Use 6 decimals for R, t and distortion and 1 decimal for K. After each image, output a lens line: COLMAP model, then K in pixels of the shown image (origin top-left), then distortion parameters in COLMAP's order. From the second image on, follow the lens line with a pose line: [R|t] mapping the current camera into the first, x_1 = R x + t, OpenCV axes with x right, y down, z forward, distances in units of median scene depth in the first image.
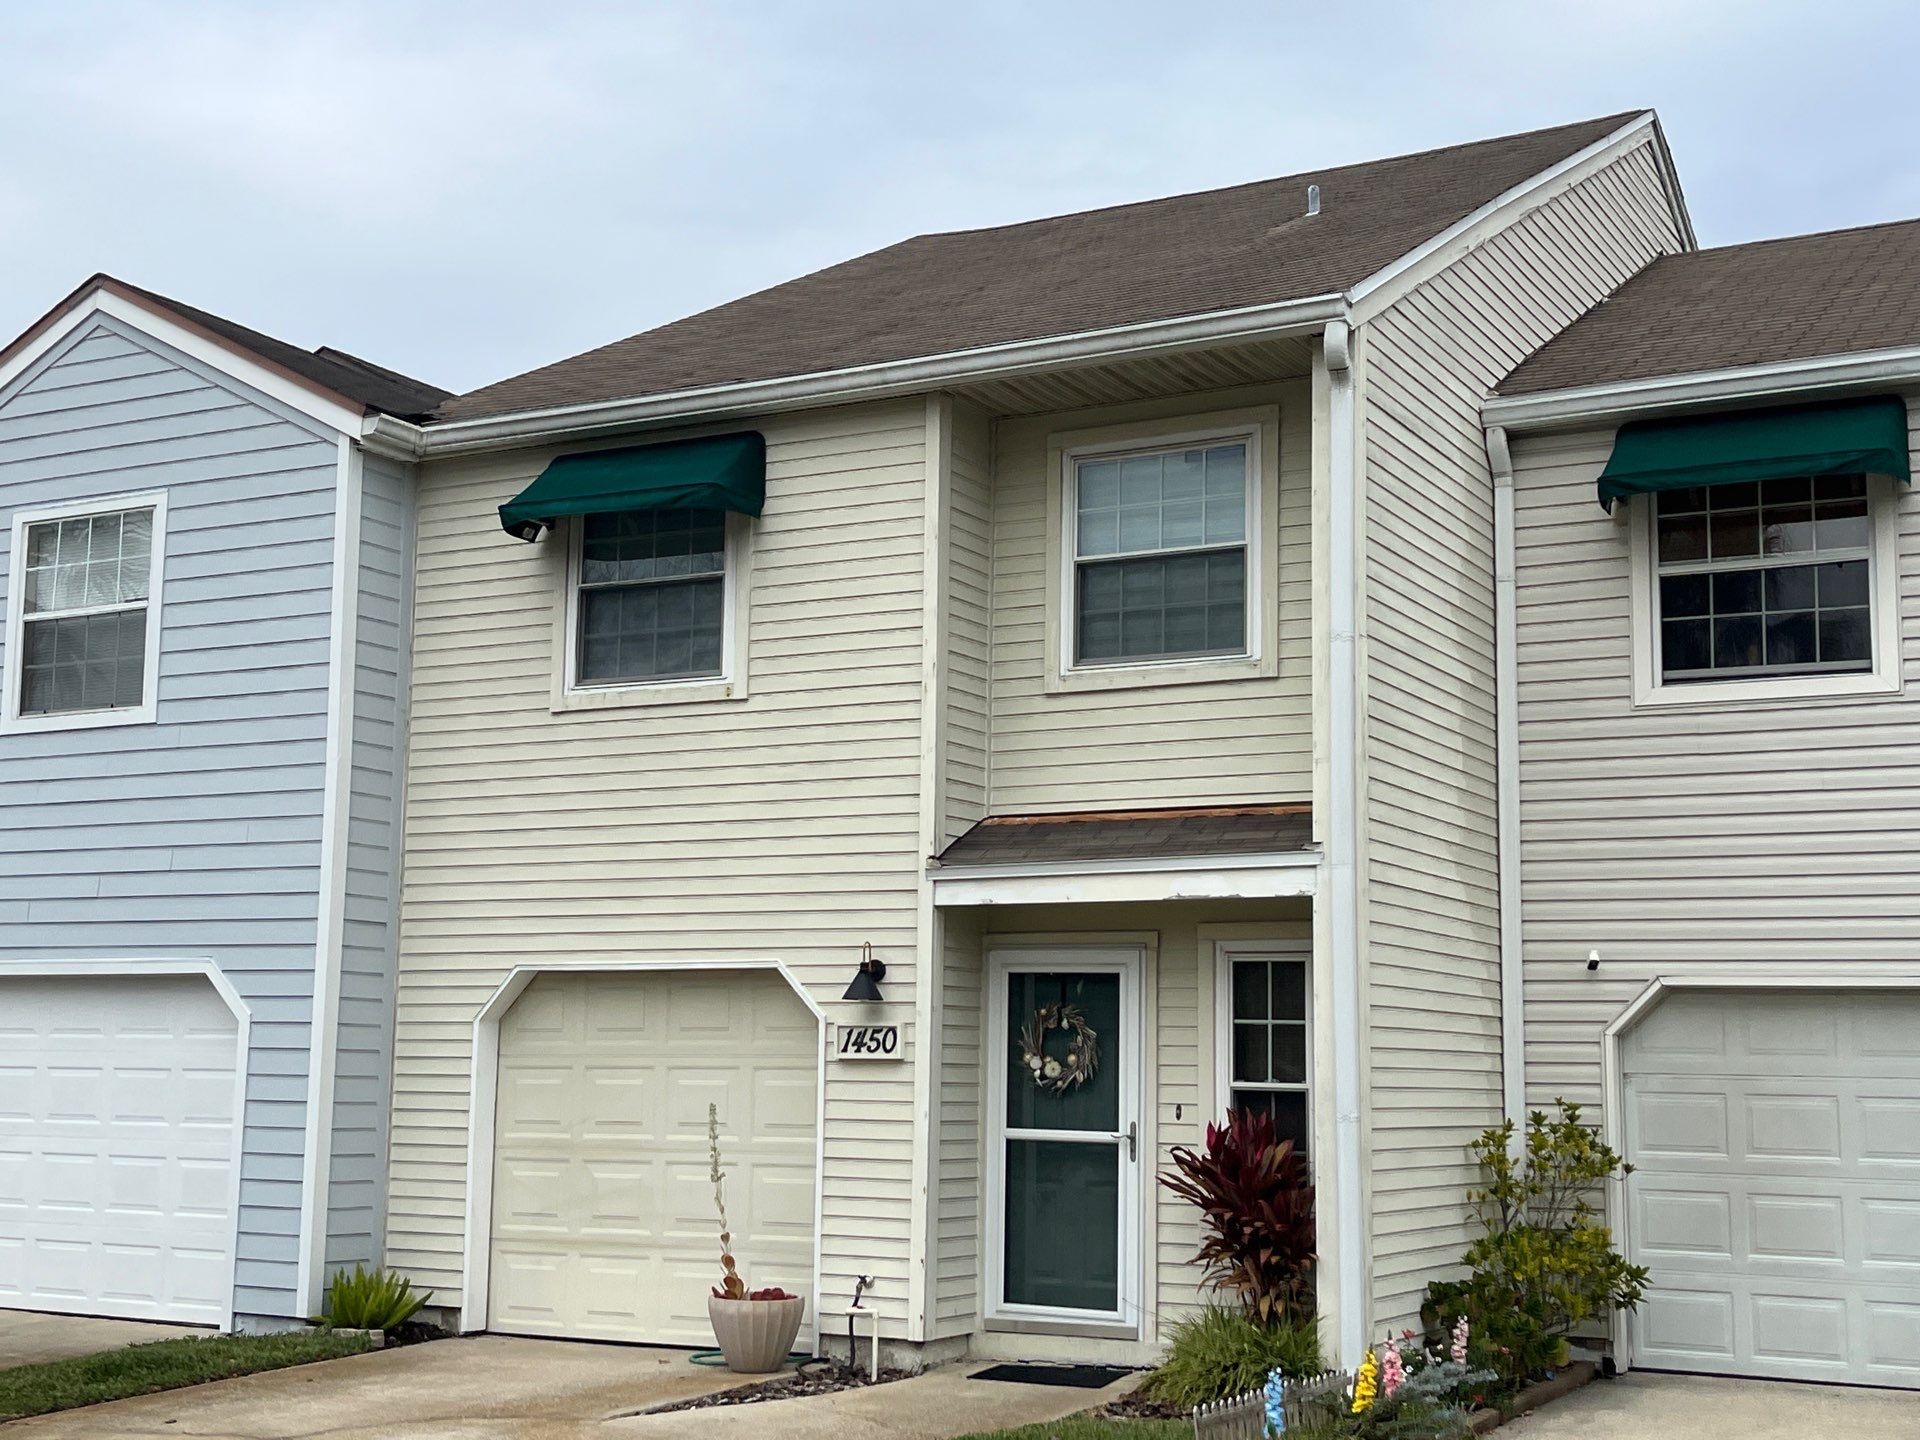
lens RADIAL K [[2499.1, 0, 951.4], [0, 2499.1, 729.3], [0, 0, 1]] dist [0.040811, 0.000000]
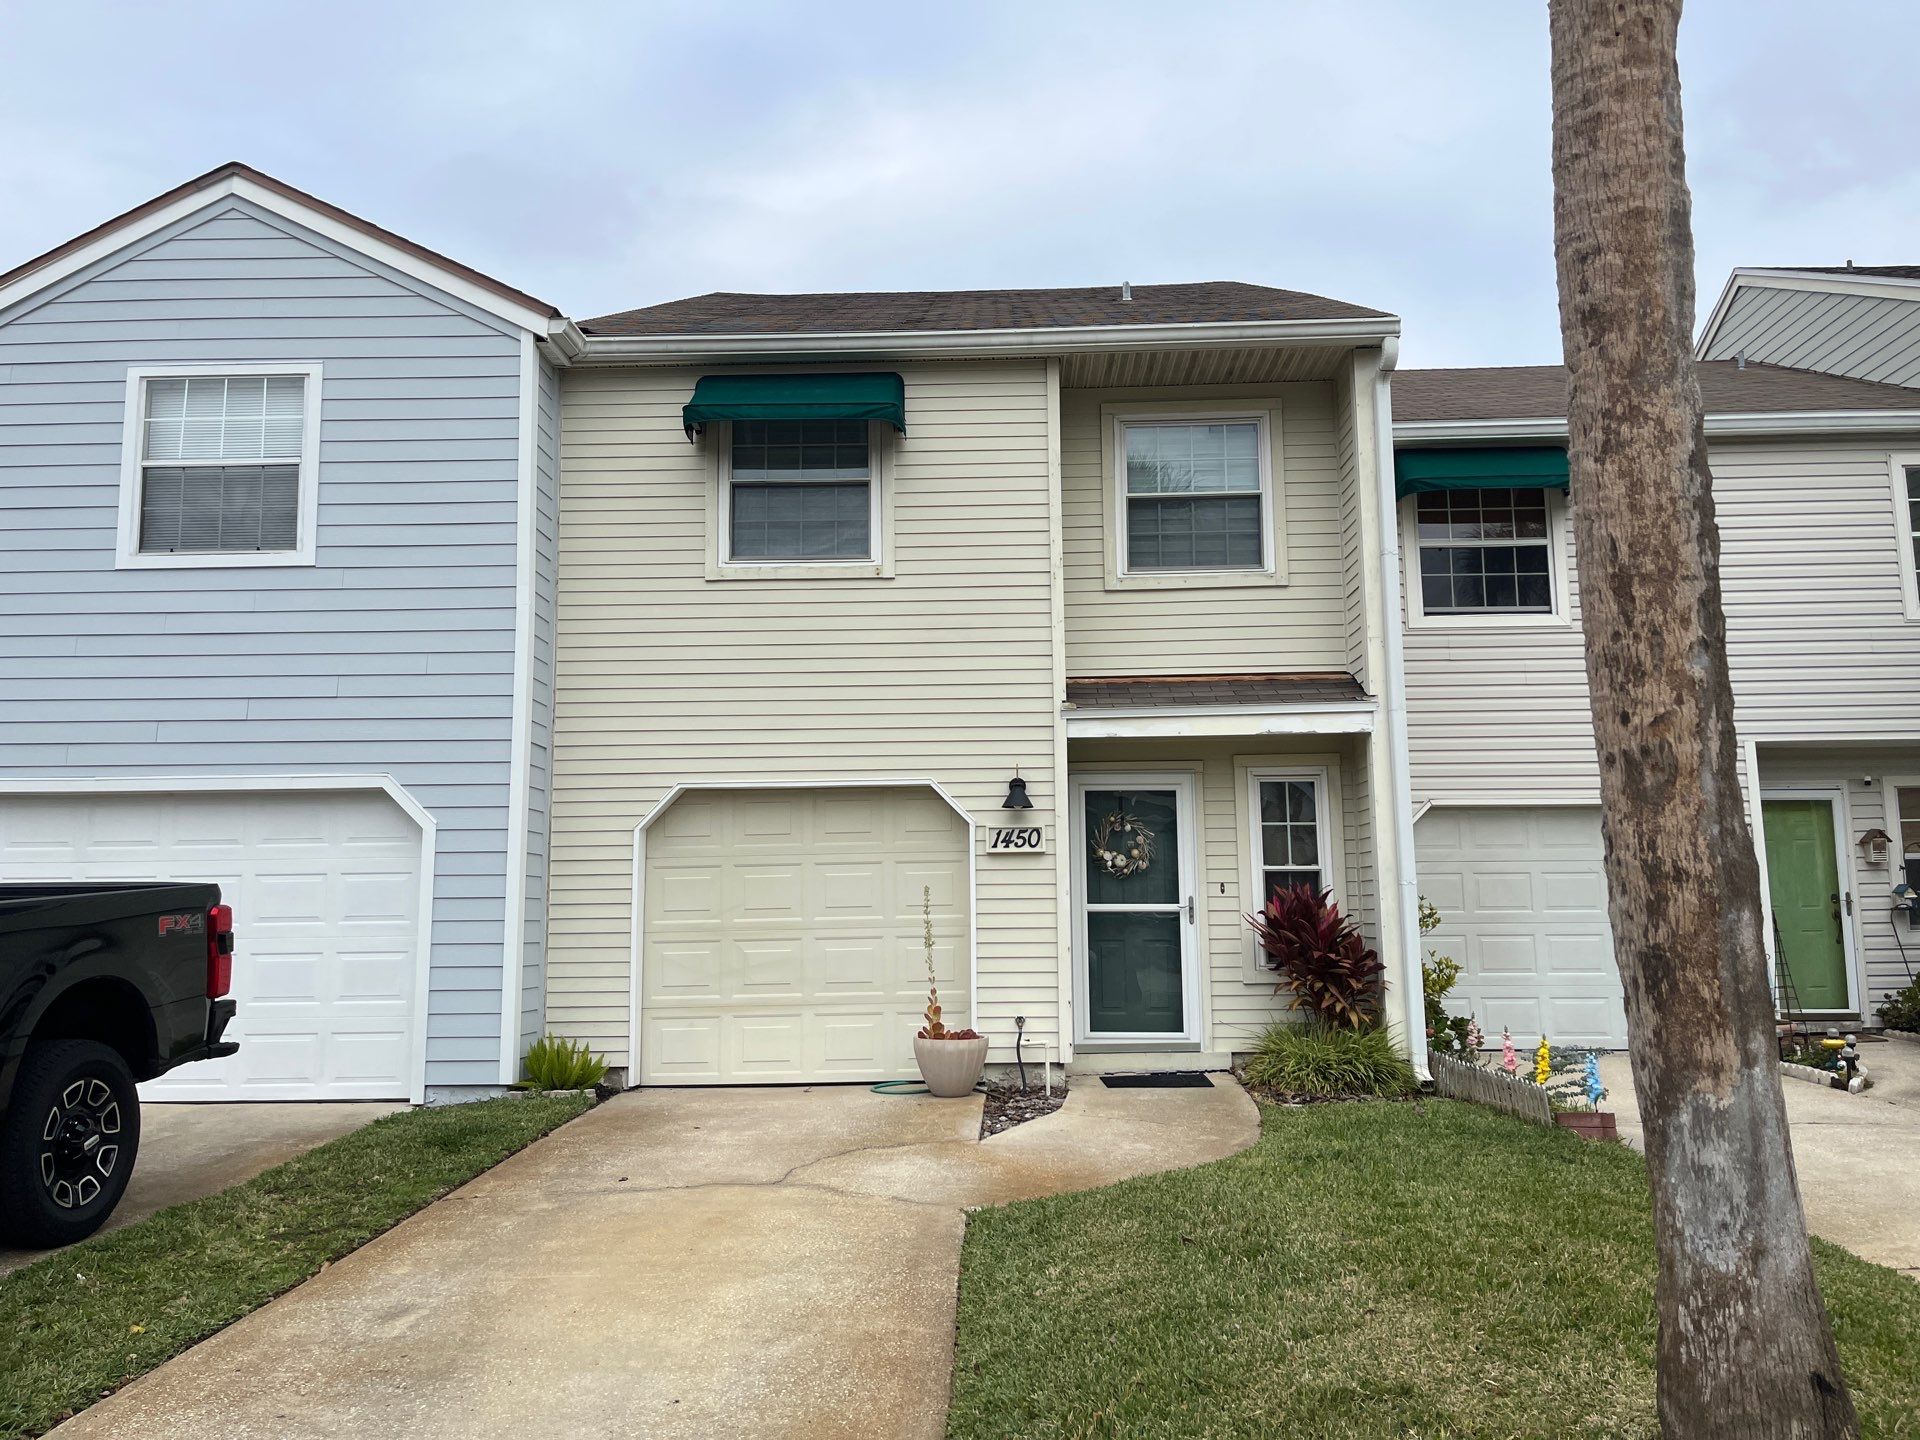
lens RADIAL K [[1450.8, 0, 955.0], [0, 1450.8, 712.0], [0, 0, 1]] dist [0.037801, -0.033791]
pose [[0.888496, 0.039785, 0.457156, -0.405074], [-0.039588, 0.999166, -0.010015, 0.065358], [-0.457174, -0.009200, 0.889330, 0.327966]]
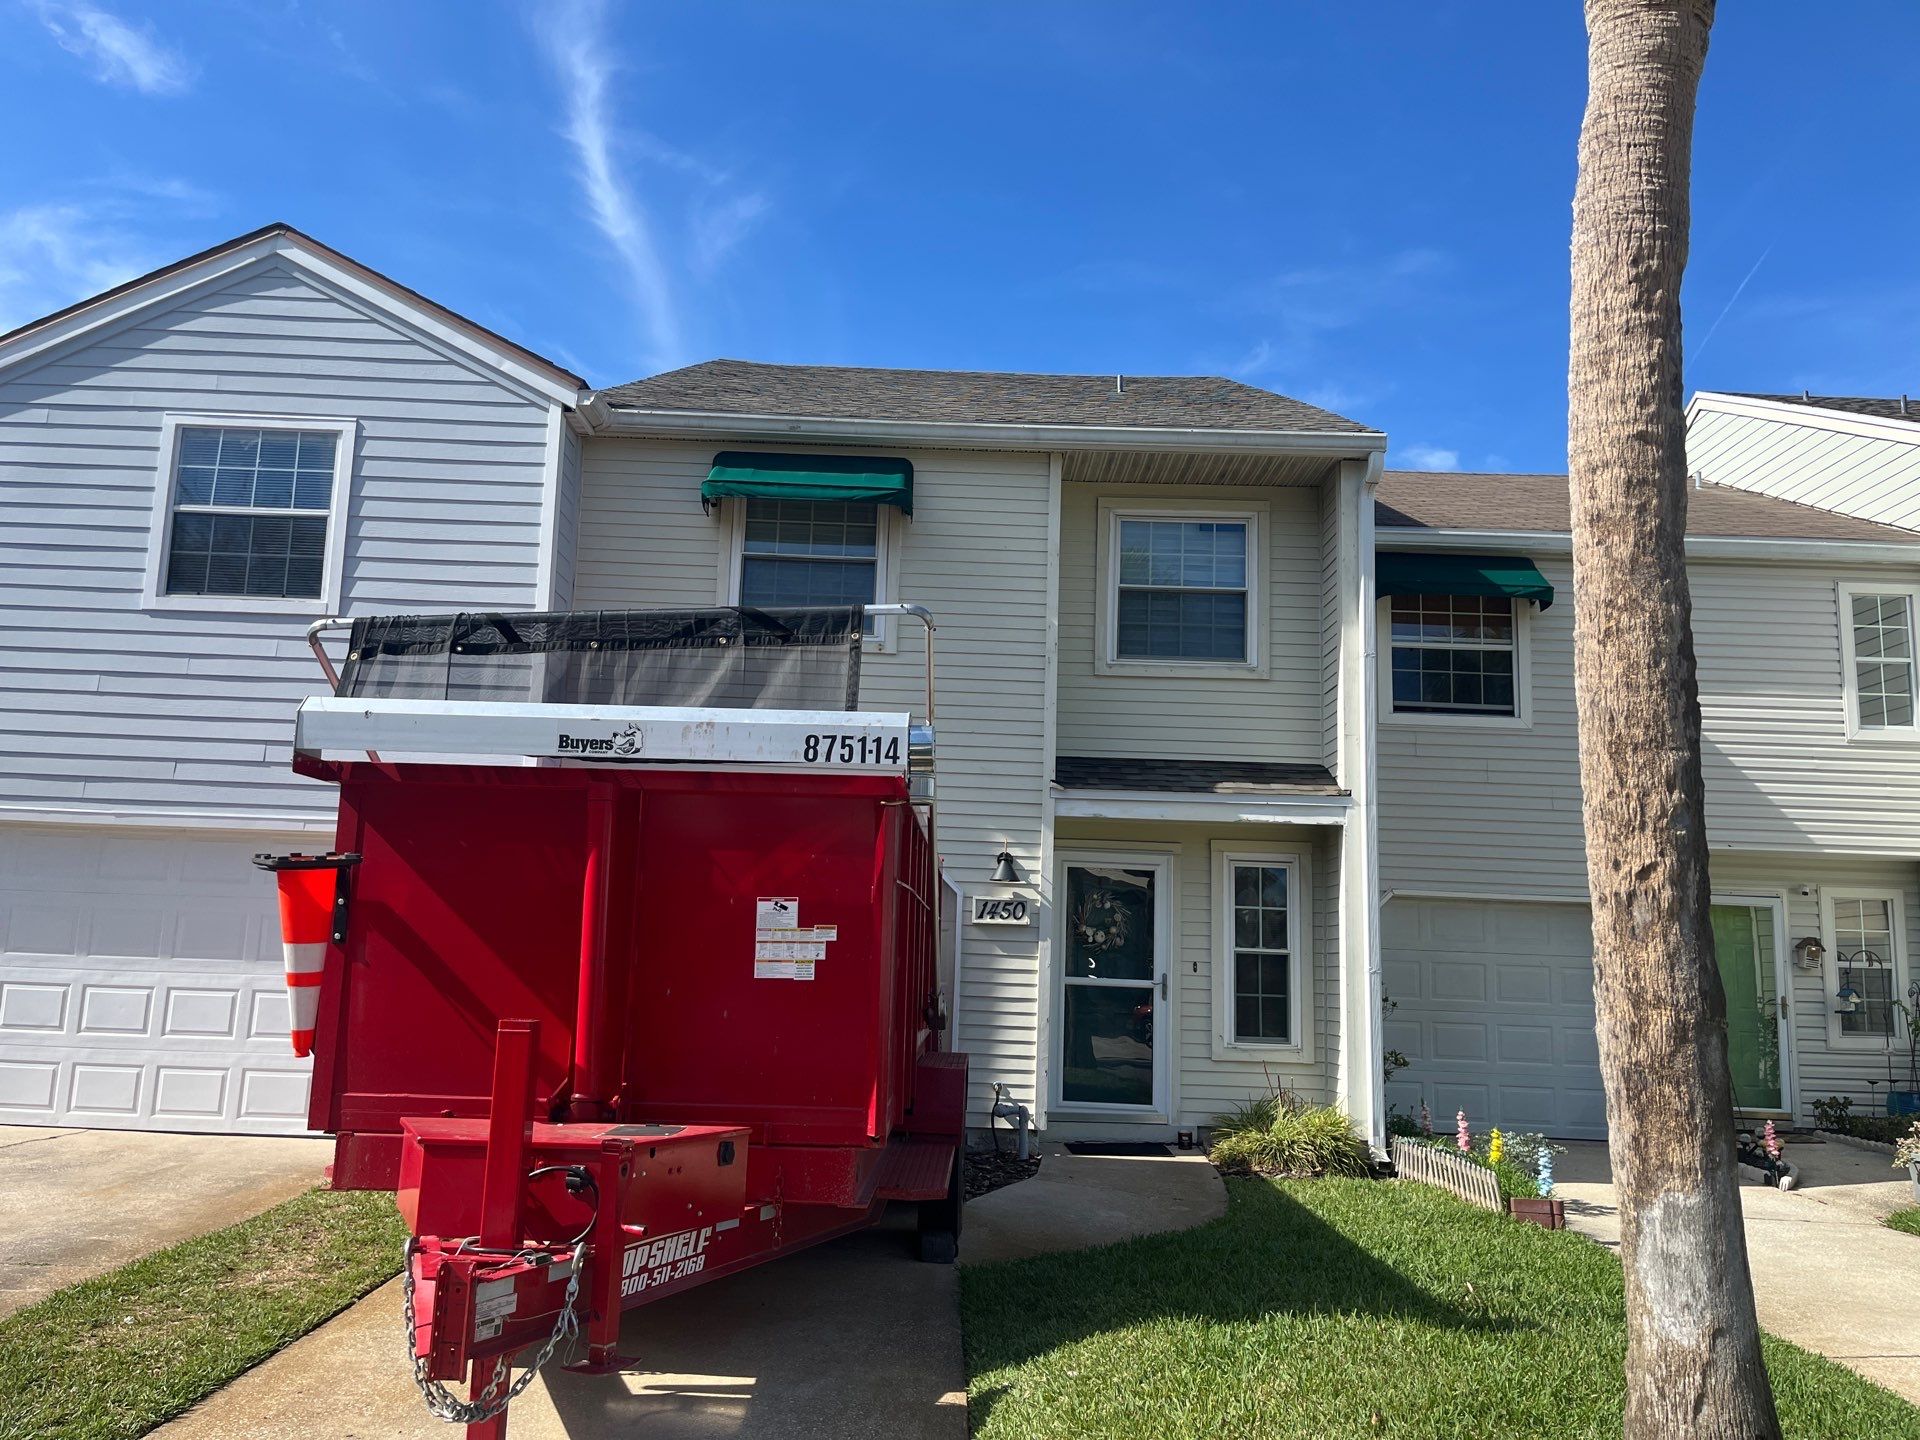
lens RADIAL K [[1450.8, 0, 947.8], [0, 1450.8, 729.5], [0, 0, 1]] dist [0.037801, -0.033791]
pose [[0.872454, 0.095254, 0.479323, -0.440096], [-0.087703, 0.995415, -0.038179, 0.057186], [-0.480761, -0.008729, 0.876808, 0.310257]]
